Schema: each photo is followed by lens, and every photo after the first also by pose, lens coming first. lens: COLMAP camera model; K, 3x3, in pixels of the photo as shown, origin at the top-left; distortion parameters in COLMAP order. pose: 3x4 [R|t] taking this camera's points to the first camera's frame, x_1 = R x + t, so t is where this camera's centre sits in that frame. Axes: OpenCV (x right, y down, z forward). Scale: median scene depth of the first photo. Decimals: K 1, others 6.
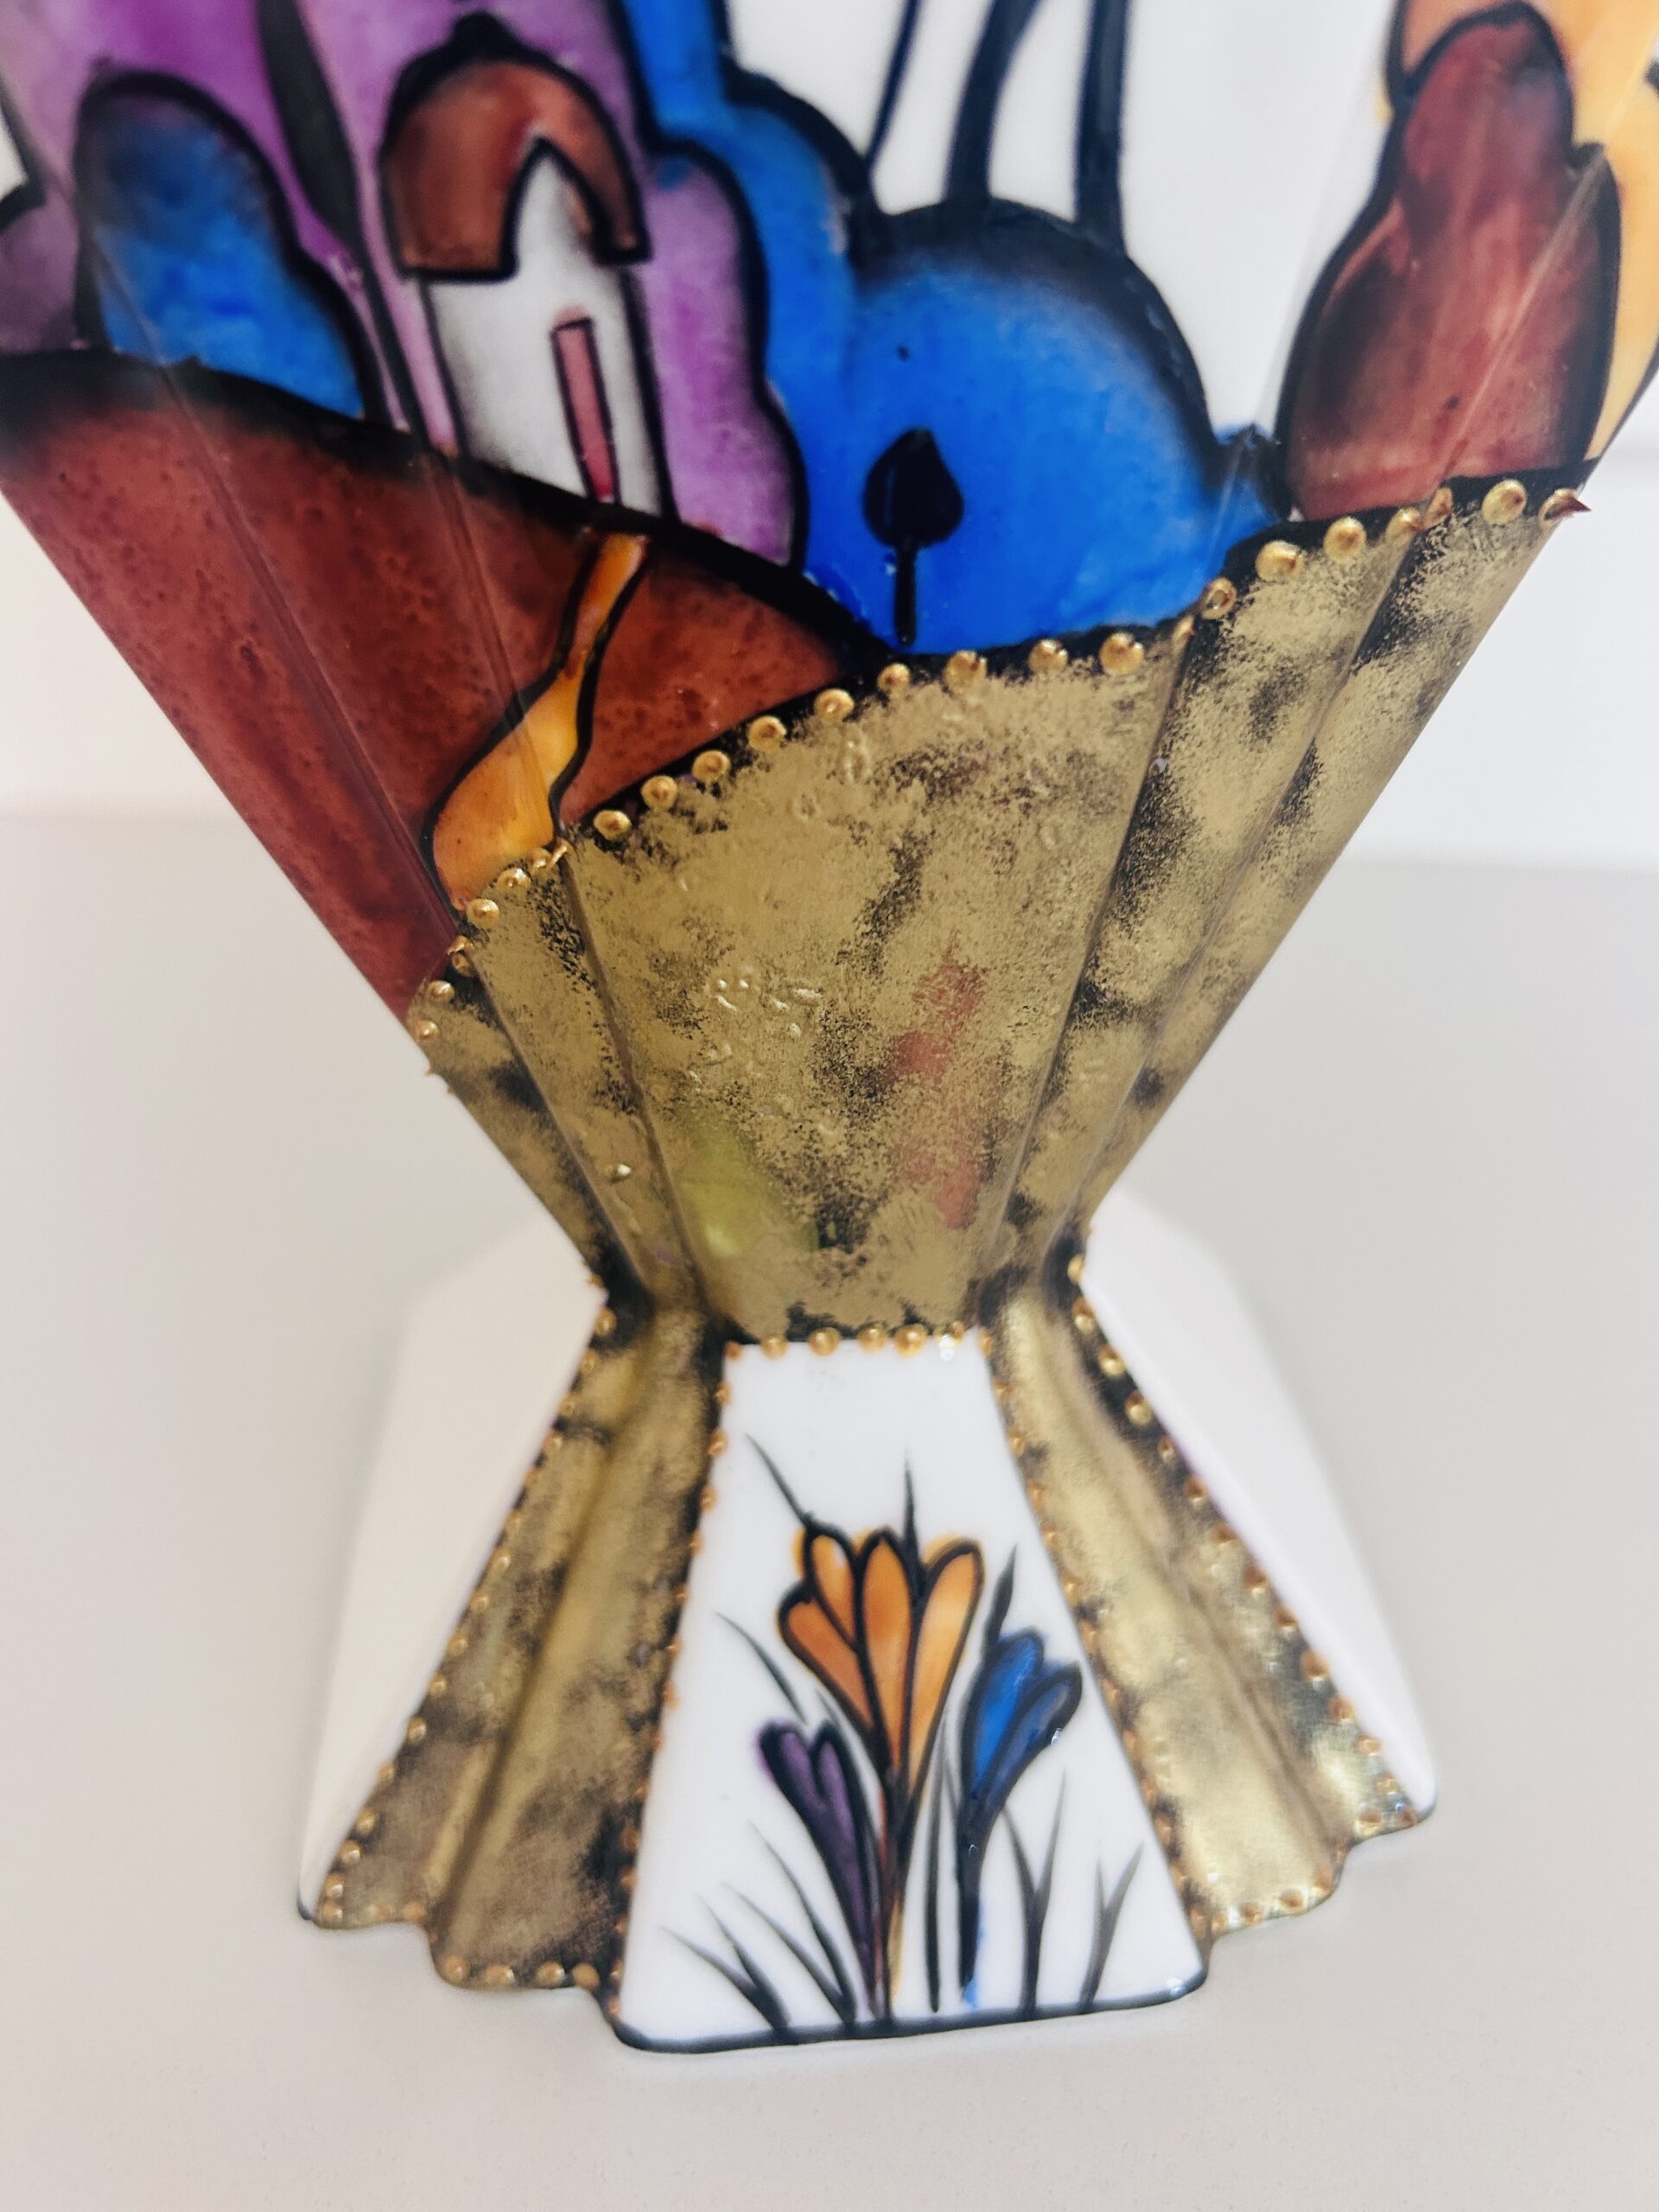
lens RADIAL K [[1644.3, 0, 829.5], [0, 1644.3, 1106.0], [0, 0, 1]] dist [0.010098, -0.088147]
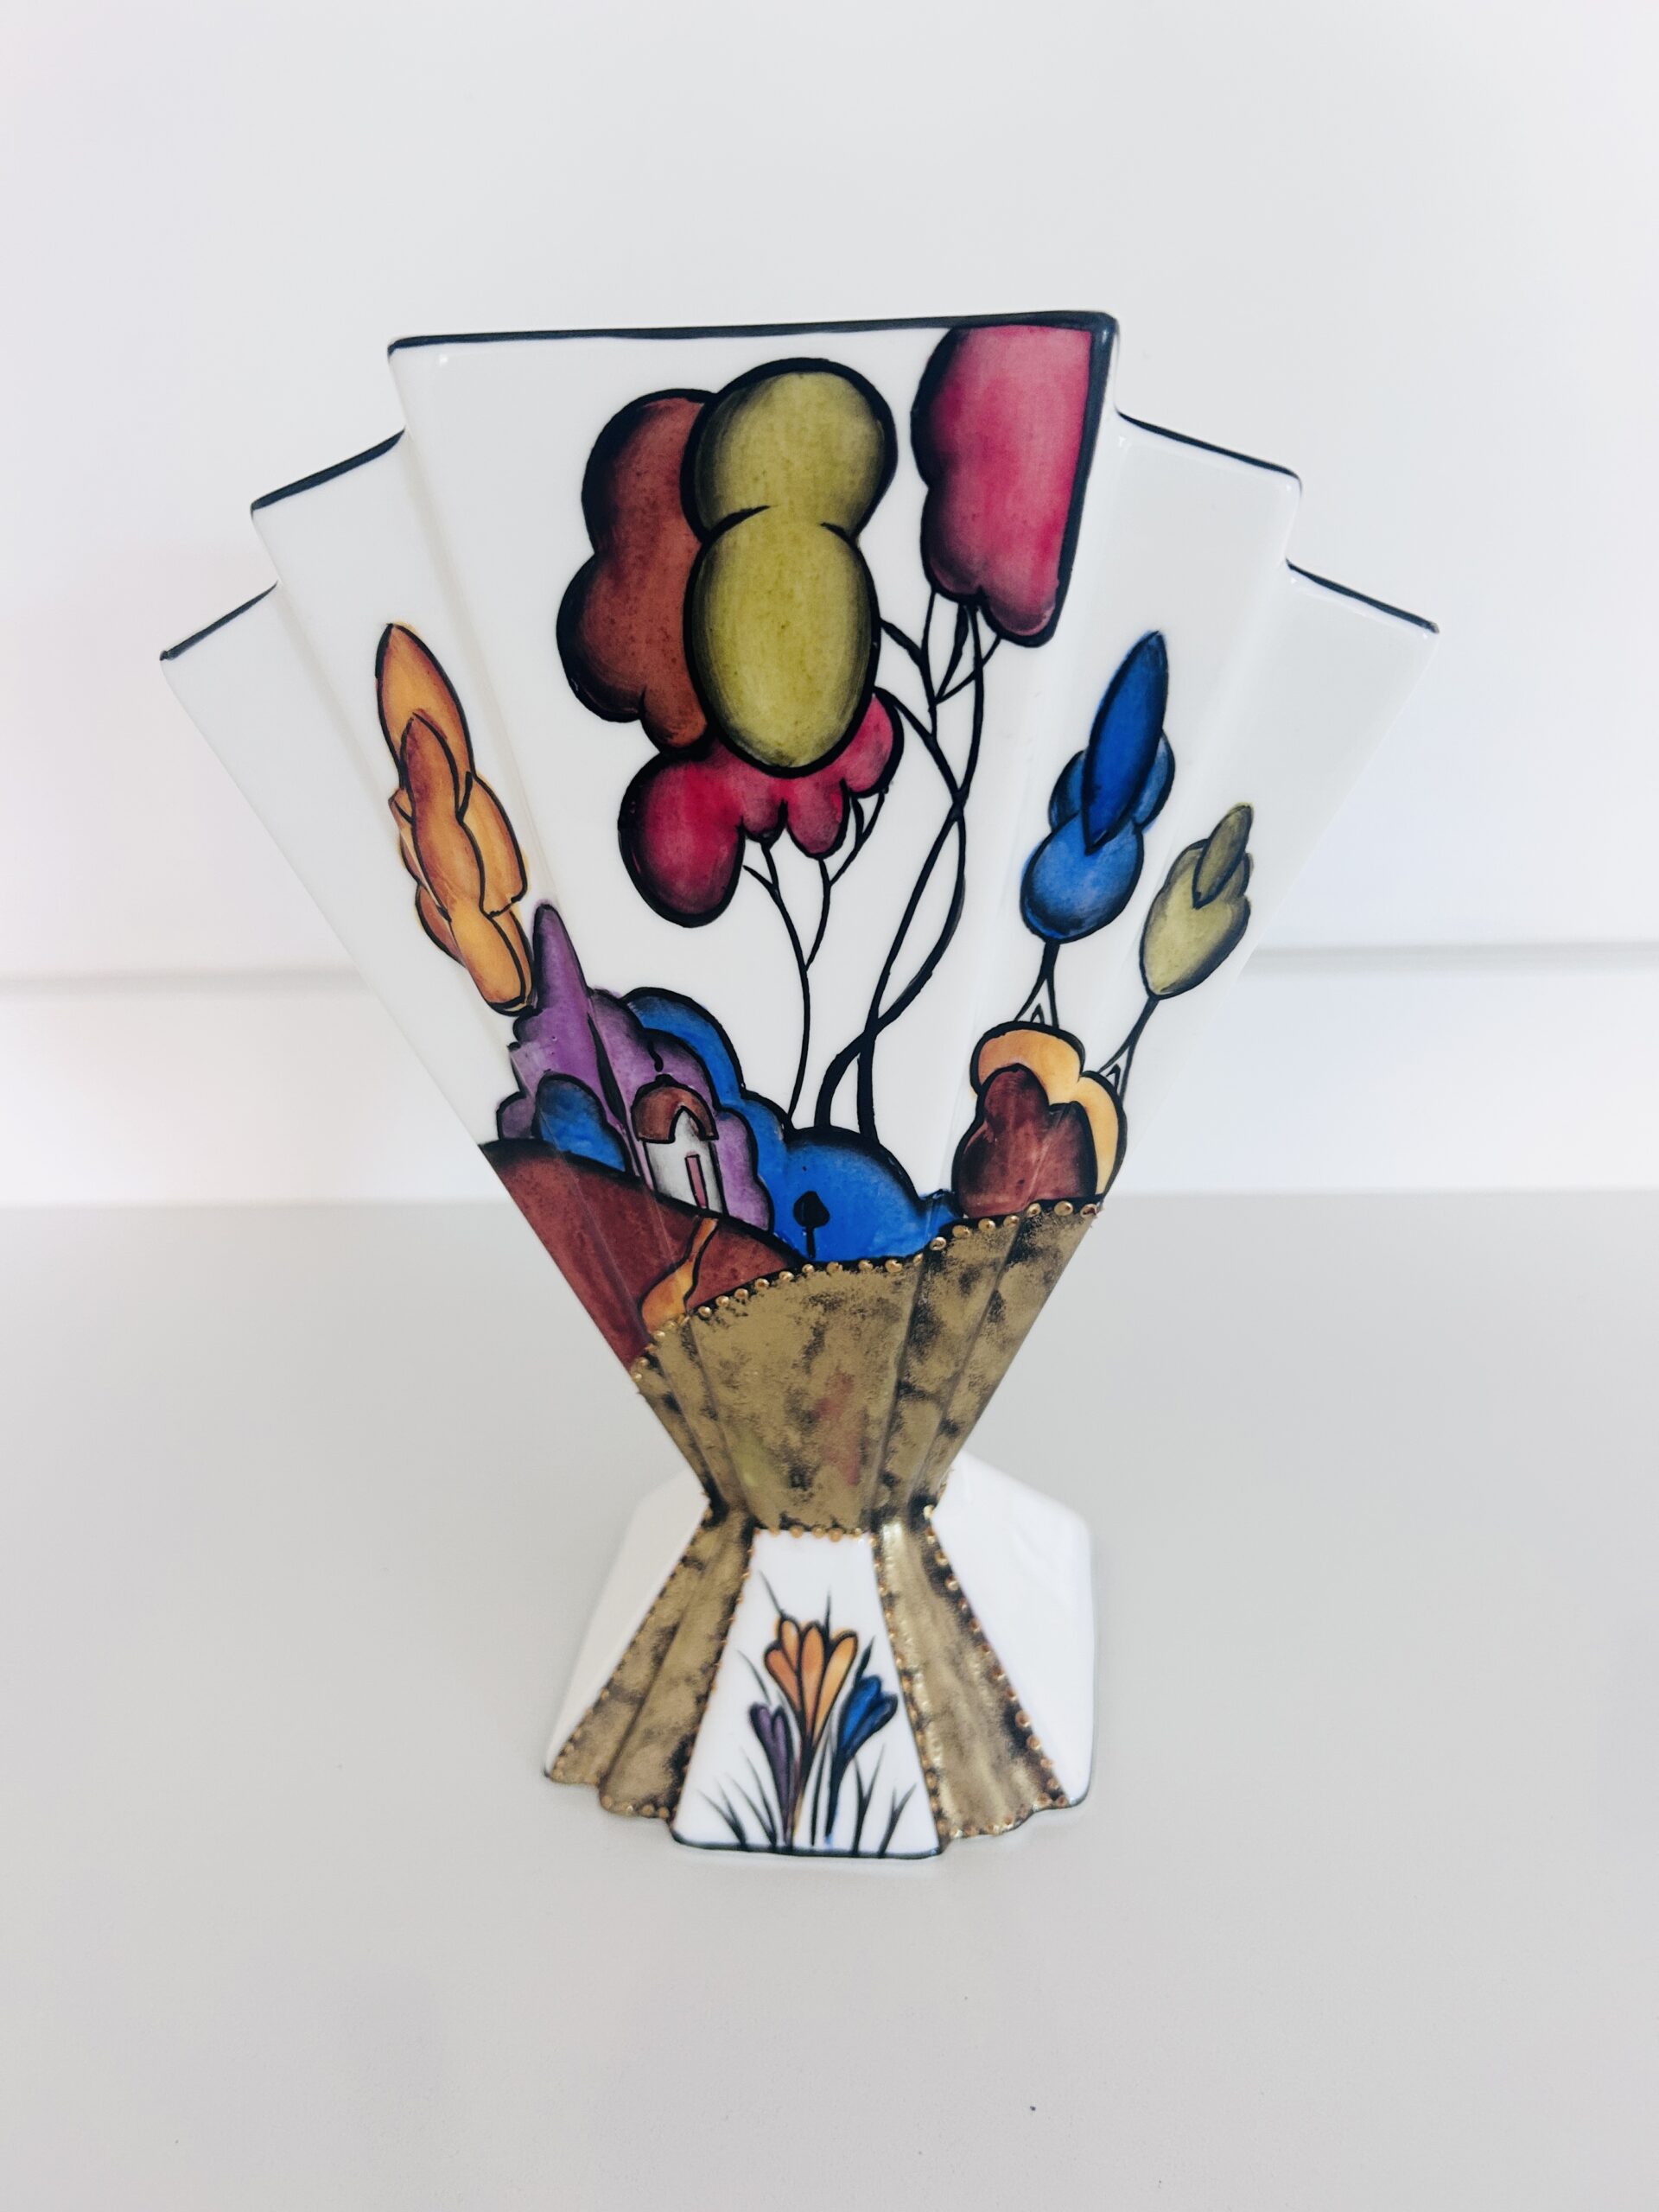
lens RADIAL K [[1644.3, 0, 829.5], [0, 1644.3, 1106.0], [0, 0, 1]] dist [0.010098, -0.088147]
pose [[0.979118, 0.056522, -0.195276, 0.462155], [-0.085761, 0.985754, -0.144684, -0.110022], [0.184316, 0.158410, 0.970017, -1.295580]]
